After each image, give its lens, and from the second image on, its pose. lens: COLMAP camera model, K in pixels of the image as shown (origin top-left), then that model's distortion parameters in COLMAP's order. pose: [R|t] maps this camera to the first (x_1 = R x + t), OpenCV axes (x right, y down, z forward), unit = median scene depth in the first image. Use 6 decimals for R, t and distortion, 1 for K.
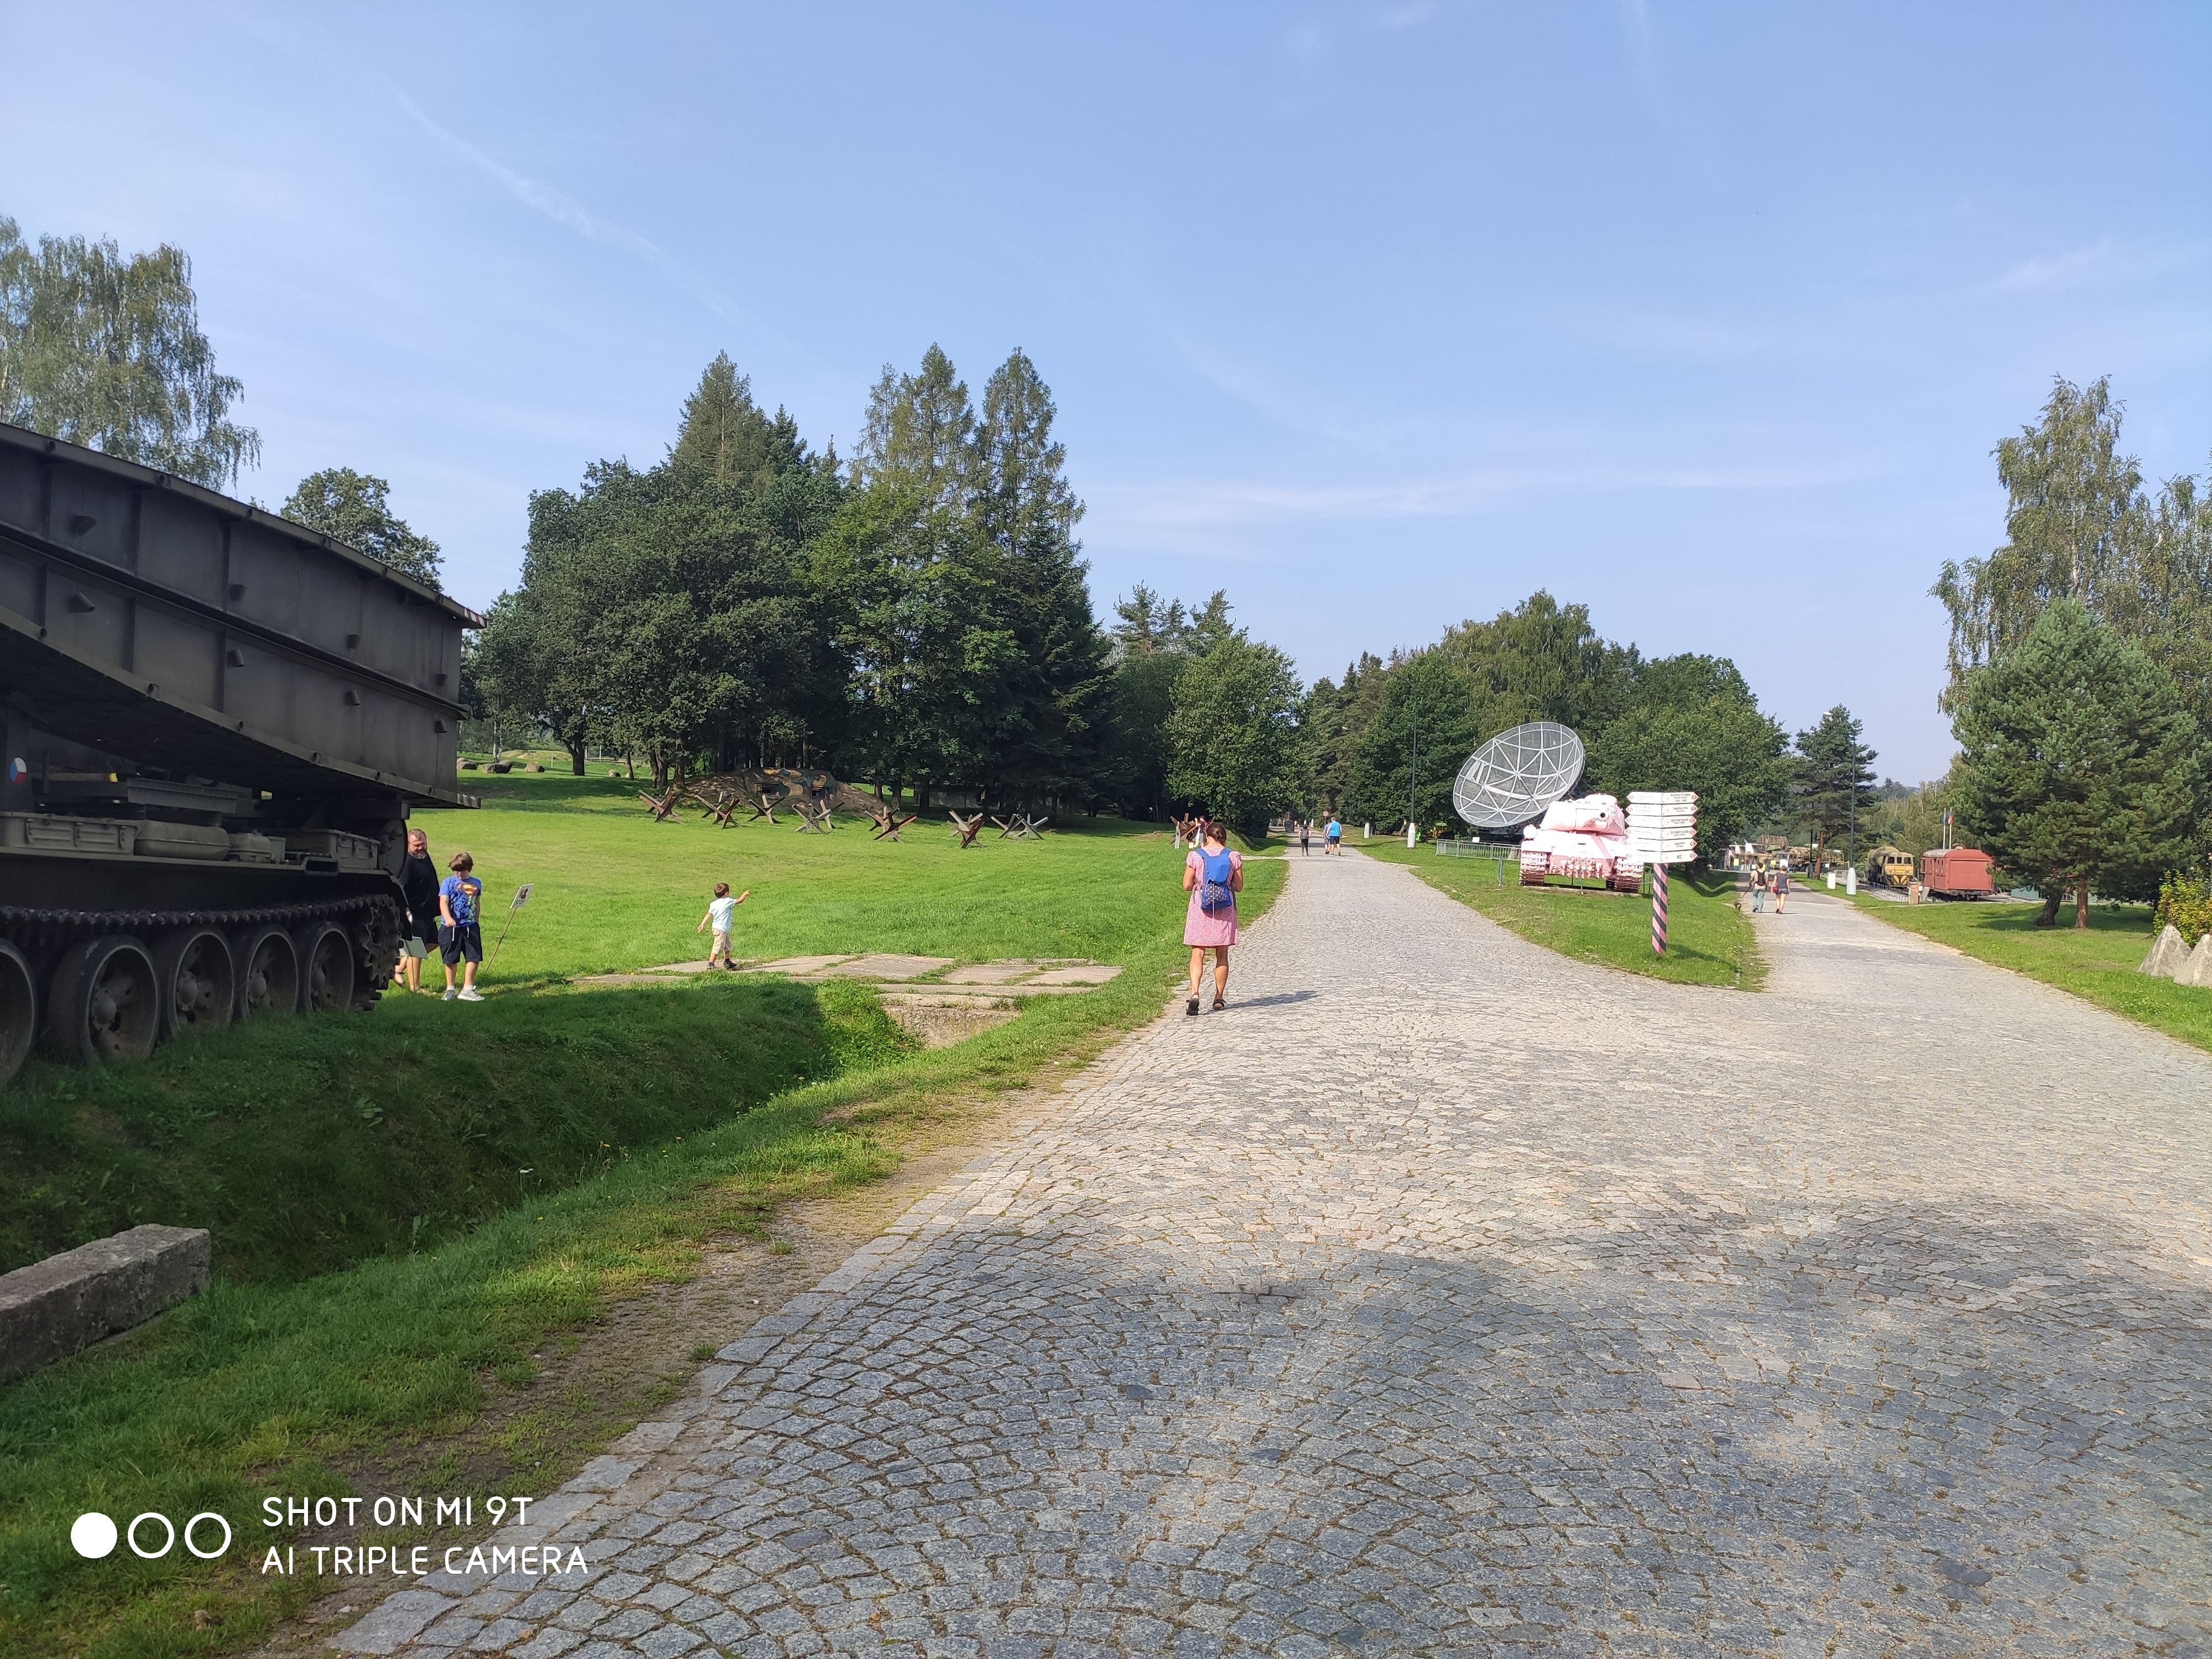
lens RADIAL K [[1621.9, 0, 1109.4], [0, 1621.9, 842.7], [0, 0, 1]] dist [0.059070, -0.047581]
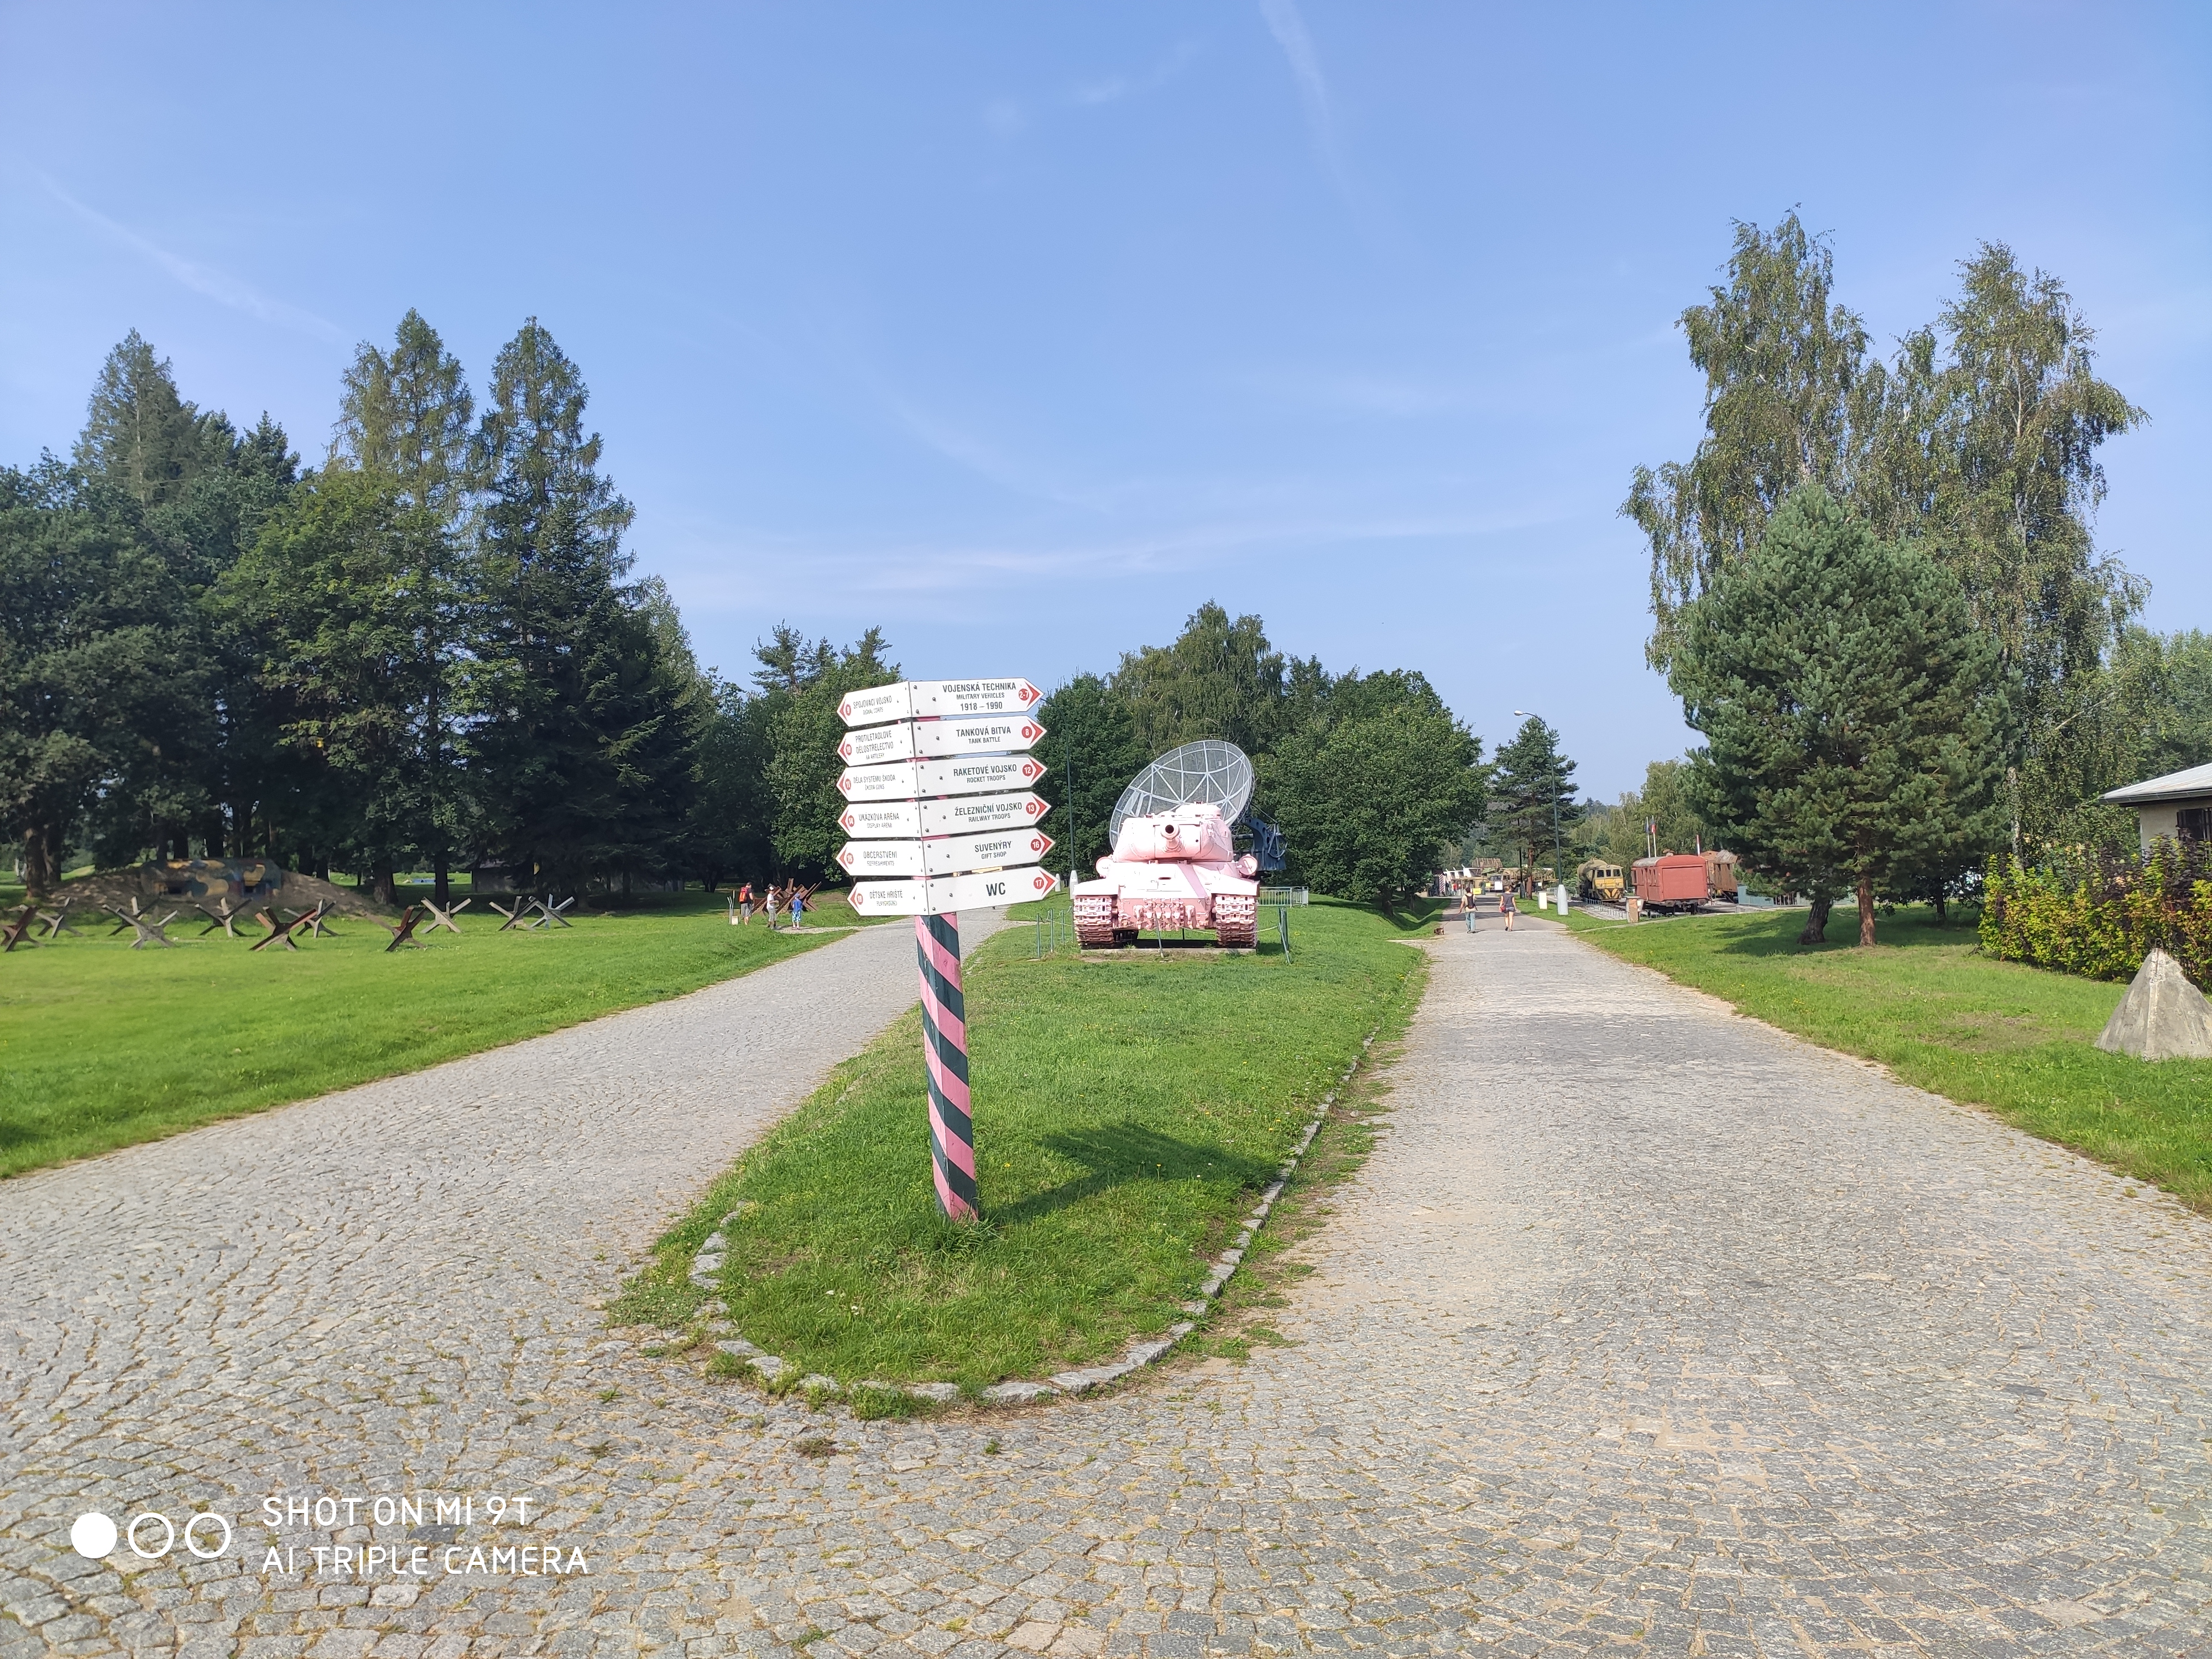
lens RADIAL K [[1613.6, 0, 1103.9], [0, 1613.6, 799.1], [0, 0, 1]] dist [0.081349, -0.105168]
pose [[0.985932, -0.066809, 0.153215, 0.083181], [0.076712, 0.995267, -0.059652, 0.002875], [-0.148504, 0.070566, 0.986391, 0.179318]]
